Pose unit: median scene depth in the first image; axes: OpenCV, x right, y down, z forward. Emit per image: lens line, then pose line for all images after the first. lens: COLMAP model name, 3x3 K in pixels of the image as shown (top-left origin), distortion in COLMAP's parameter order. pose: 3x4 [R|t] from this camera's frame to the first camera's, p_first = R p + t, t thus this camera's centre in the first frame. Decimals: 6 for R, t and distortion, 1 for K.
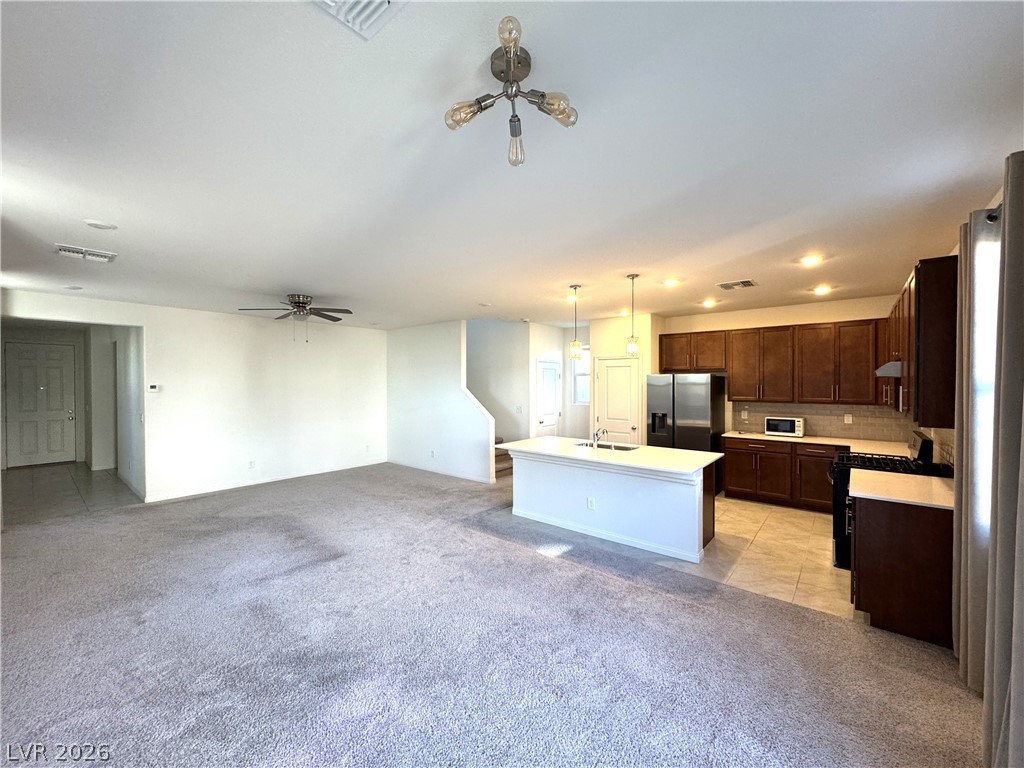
lens RADIAL K [[409.1, 0, 518.6], [0, 409.1, 385.7], [0, 0, 1]] dist [-0.004780, -0.000411]
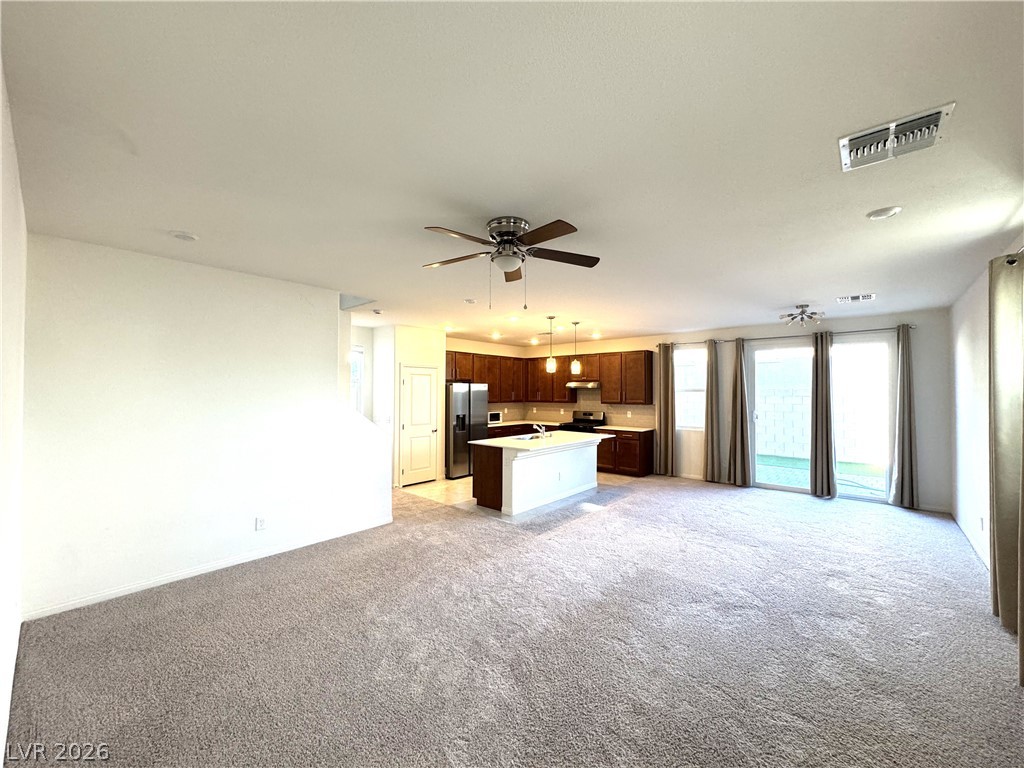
lens RADIAL K [[409.1, 0, 510.6], [0, 409.1, 385.3], [0, 0, 1]] dist [-0.004780, -0.000411]
pose [[0.032398, 0.018618, 0.999302, -1.013202], [0.007098, 0.999797, -0.018857, 0.003302], [-0.999450, 0.007704, 0.032259, 0.927358]]
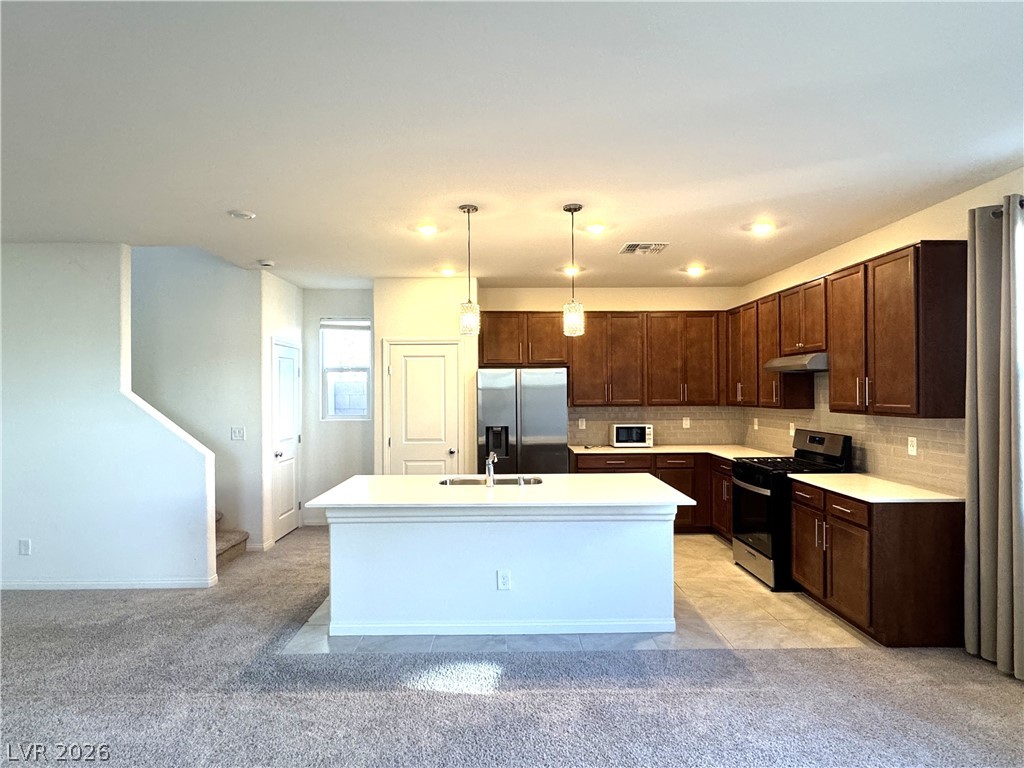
lens RADIAL K [[581.3, 0, 510.3], [0, 581.3, 388.4], [0, 0, 1]] dist [-0.004224, 0.001985]
pose [[0.764278, -0.000319, 0.644887, -0.292719], [0.010652, 0.999870, -0.012130, 0.018944], [-0.644799, 0.016140, 0.764181, 0.288256]]
